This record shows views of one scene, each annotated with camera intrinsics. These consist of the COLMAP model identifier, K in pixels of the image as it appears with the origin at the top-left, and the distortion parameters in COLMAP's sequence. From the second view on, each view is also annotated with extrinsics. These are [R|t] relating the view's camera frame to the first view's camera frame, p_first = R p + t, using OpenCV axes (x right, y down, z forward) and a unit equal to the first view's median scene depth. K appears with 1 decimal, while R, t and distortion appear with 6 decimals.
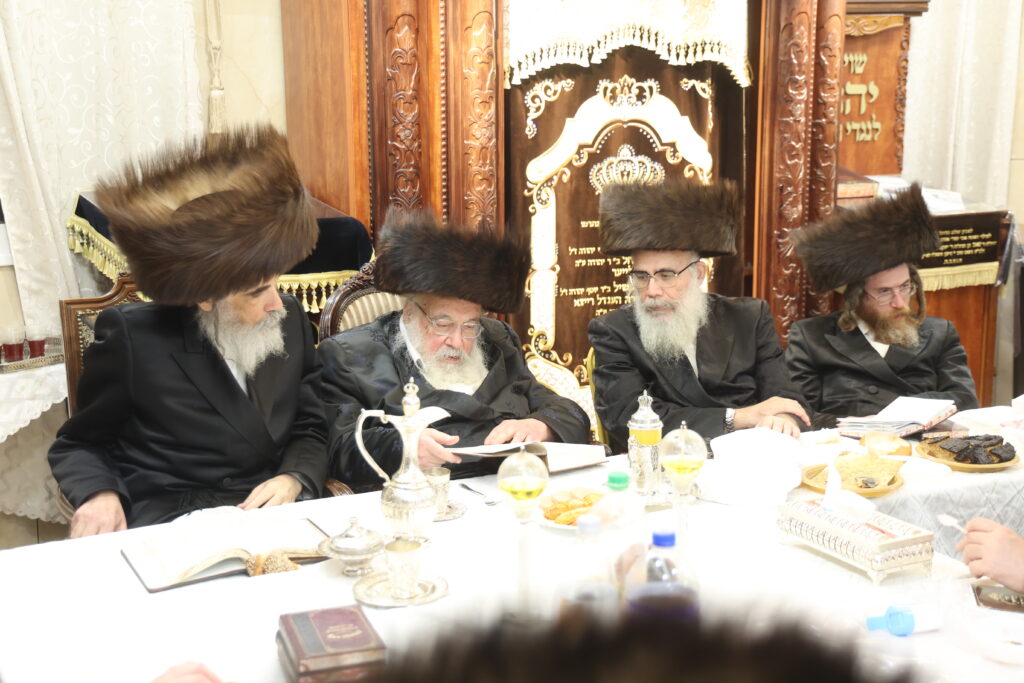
lens RADIAL K [[1417.7, 0, 512.0], [0, 1417.7, 341.5], [0, 0, 1]] dist [0.133820, 0.076622]
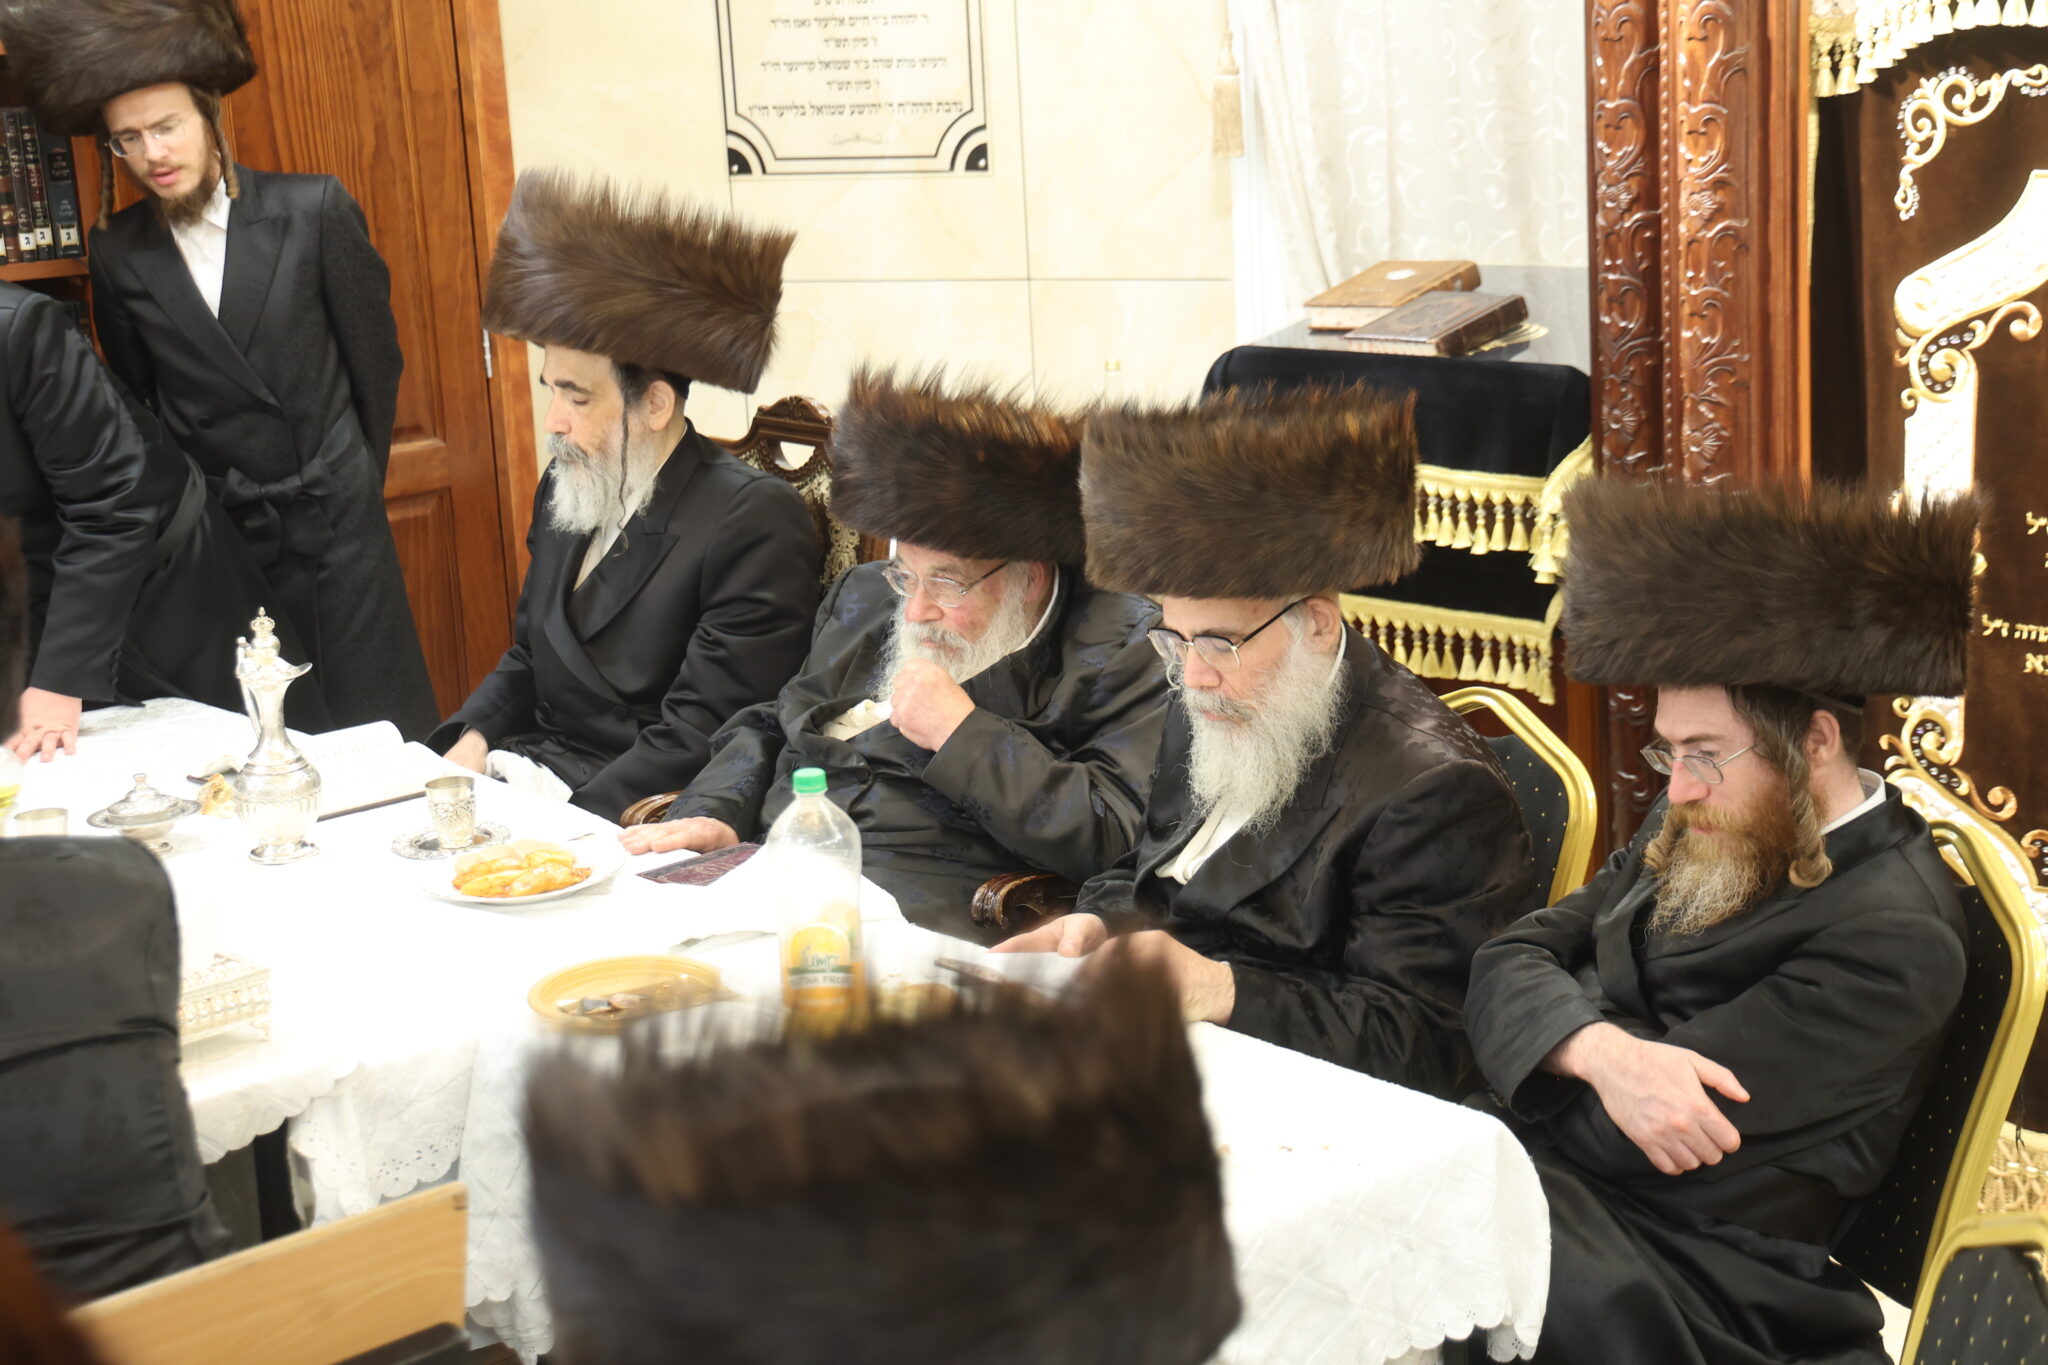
lens RADIAL K [[3210.9, 0, 1032.9], [0, 3210.9, 643.7], [0, 0, 1]] dist [0.204385, 0.253468]
pose [[0.236782, 0.203267, -0.950062, 0.859503], [-0.131349, 0.975589, 0.175993, -0.160423], [0.962643, 0.083118, 0.257701, 0.561063]]
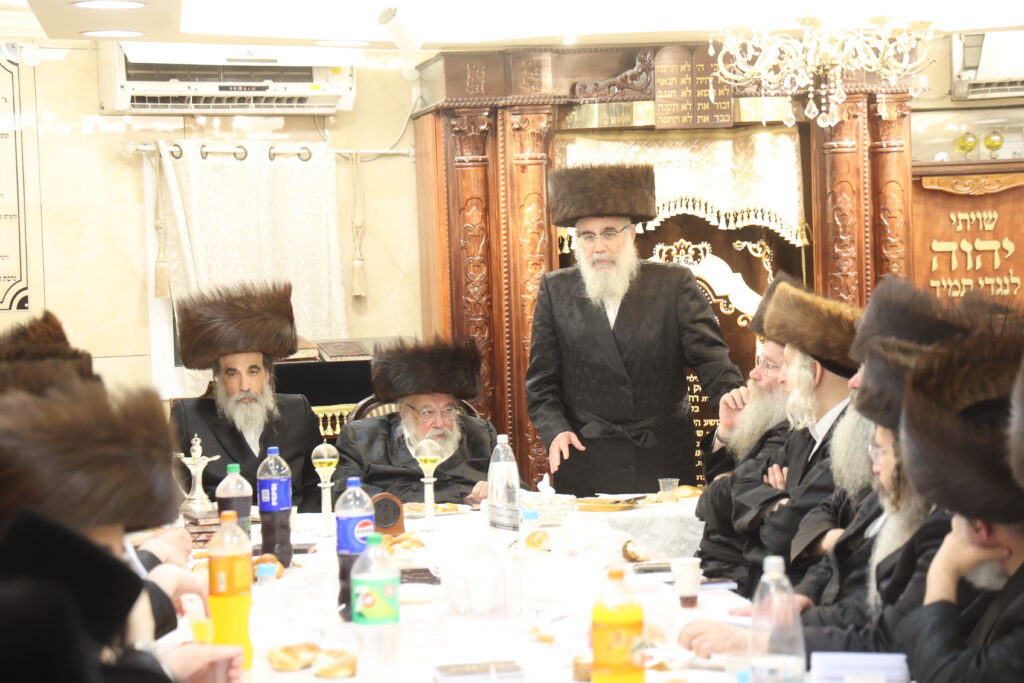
lens RADIAL K [[2515.8, 0, 512.0], [0, 2515.8, 341.5], [0, 0, 1]] dist [0.513676, -0.219208]
pose [[0.944815, -0.012051, -0.327383, 0.660070], [-0.034885, 0.989941, -0.137116, 0.194212], [0.325742, 0.140970, 0.934890, -1.016687]]
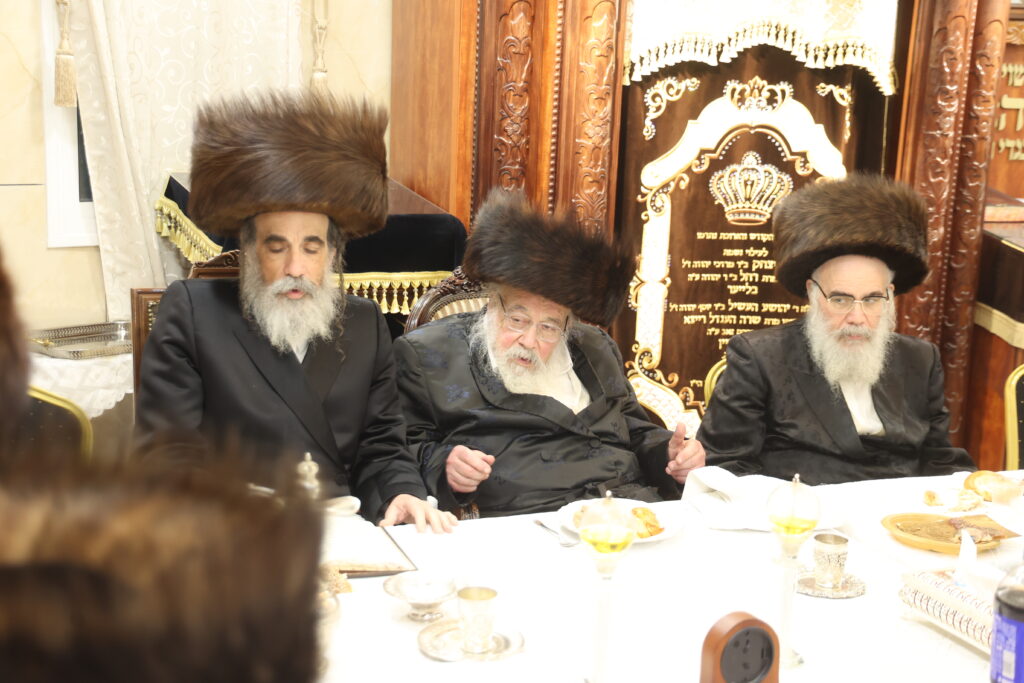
lens RADIAL K [[1450.8, 0, 512.0], [0, 1450.8, 341.5], [0, 0, 1]] dist [0.132101, 0.135646]
pose [[0.995163, 0.063046, -0.075333, 0.004733], [-0.063060, 0.998007, 0.002201, -0.008669], [0.075322, 0.002560, 0.997156, 0.049665]]
